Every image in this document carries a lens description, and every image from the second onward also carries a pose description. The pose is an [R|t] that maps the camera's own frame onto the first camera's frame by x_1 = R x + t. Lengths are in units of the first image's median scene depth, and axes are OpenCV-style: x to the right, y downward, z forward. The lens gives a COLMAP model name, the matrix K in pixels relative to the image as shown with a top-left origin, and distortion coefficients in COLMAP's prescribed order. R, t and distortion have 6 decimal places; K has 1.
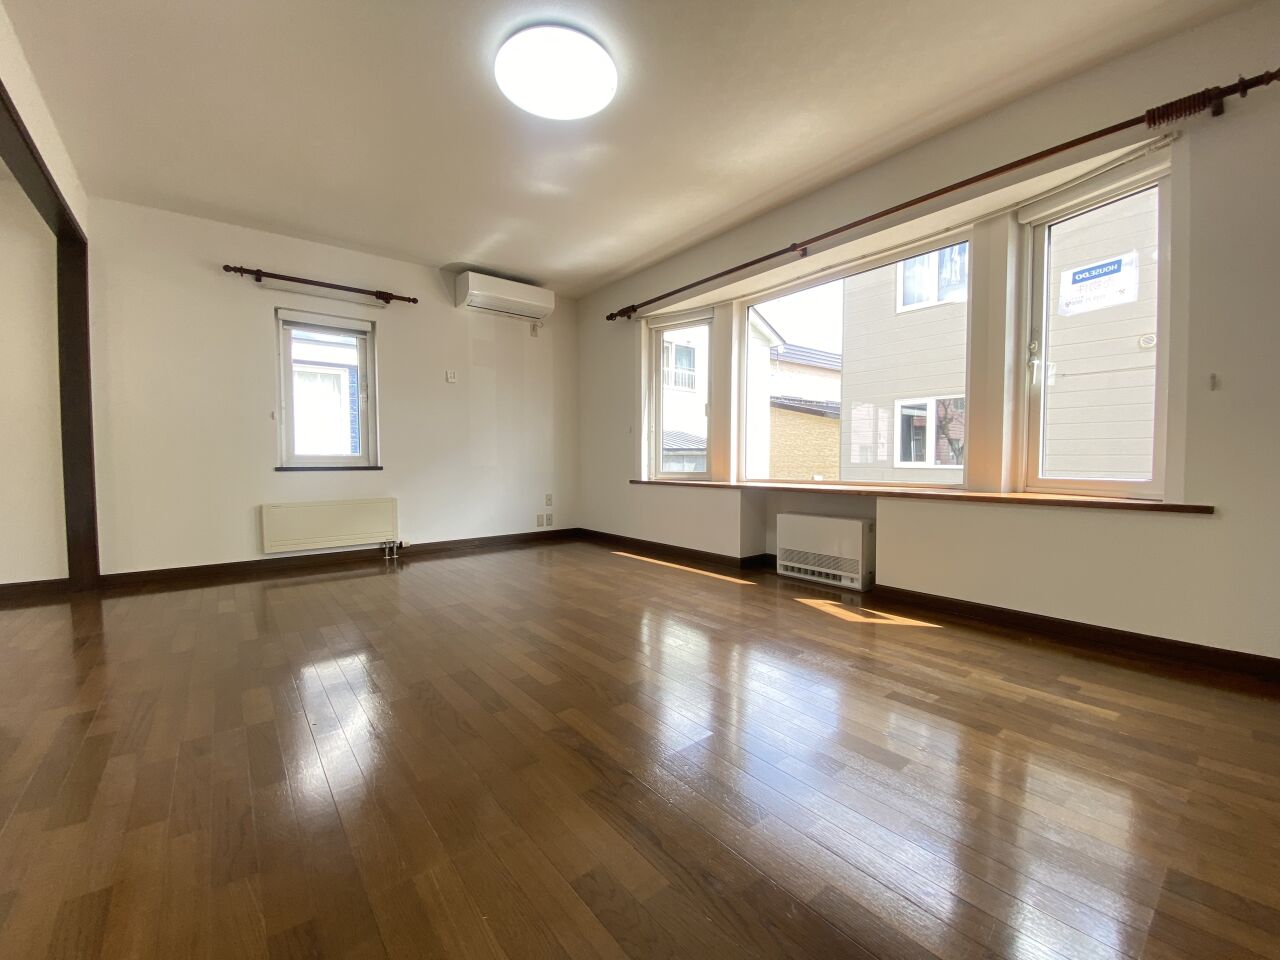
lens RADIAL K [[519.5, 0, 646.5], [0, 519.5, 482.1], [0, 0, 1]] dist [-0.004287, -0.000883]
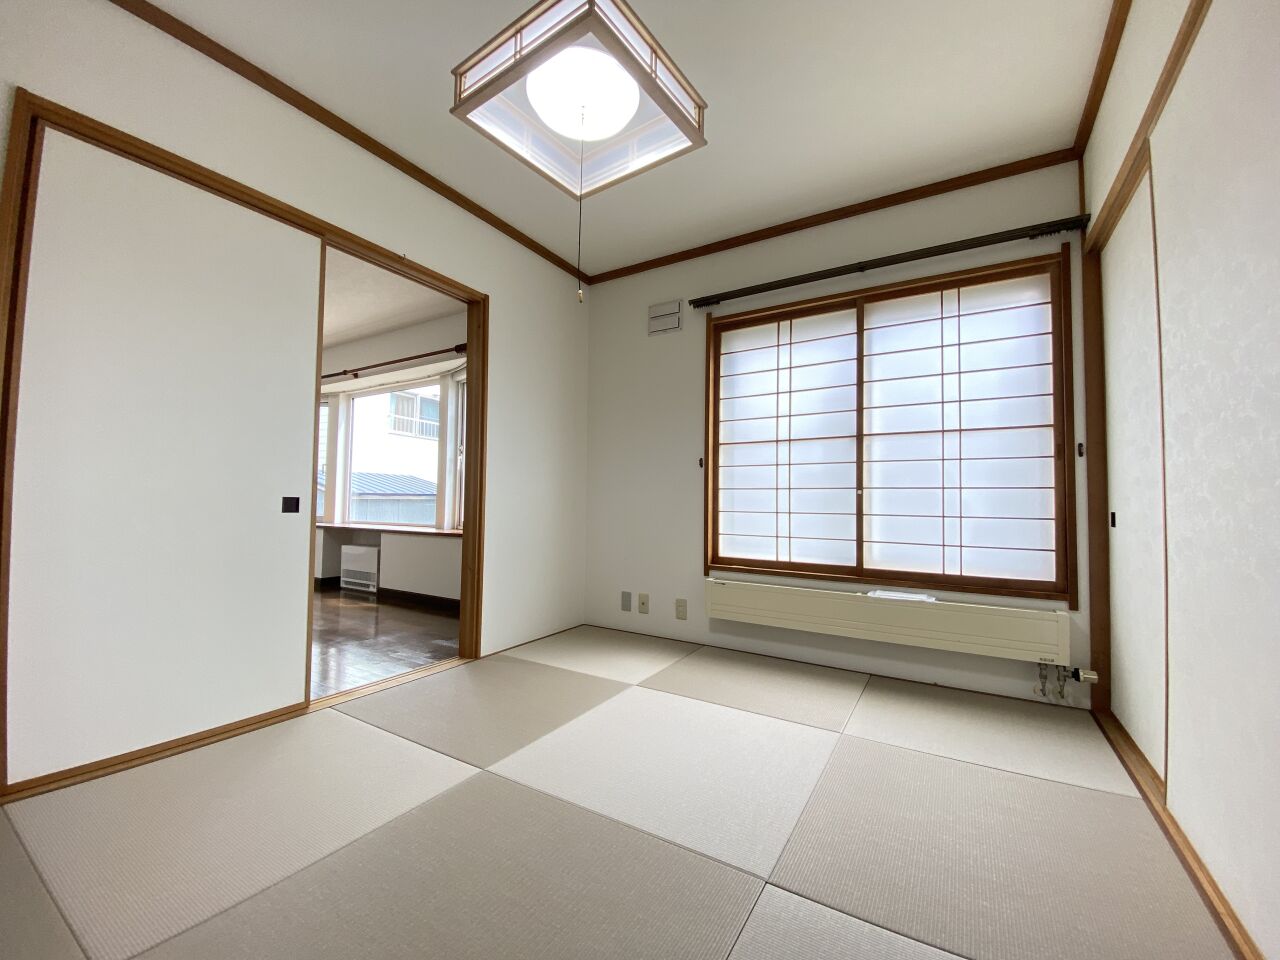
lens RADIAL K [[519.5, 0, 641.4], [0, 519.5, 475.3], [0, 0, 1]] dist [-0.004287, -0.000883]
pose [[0.939938, 0.036065, 0.339433, 0.571548], [-0.003355, 0.995331, -0.096465, 0.003922], [-0.341328, 0.089532, 0.935671, -0.700067]]
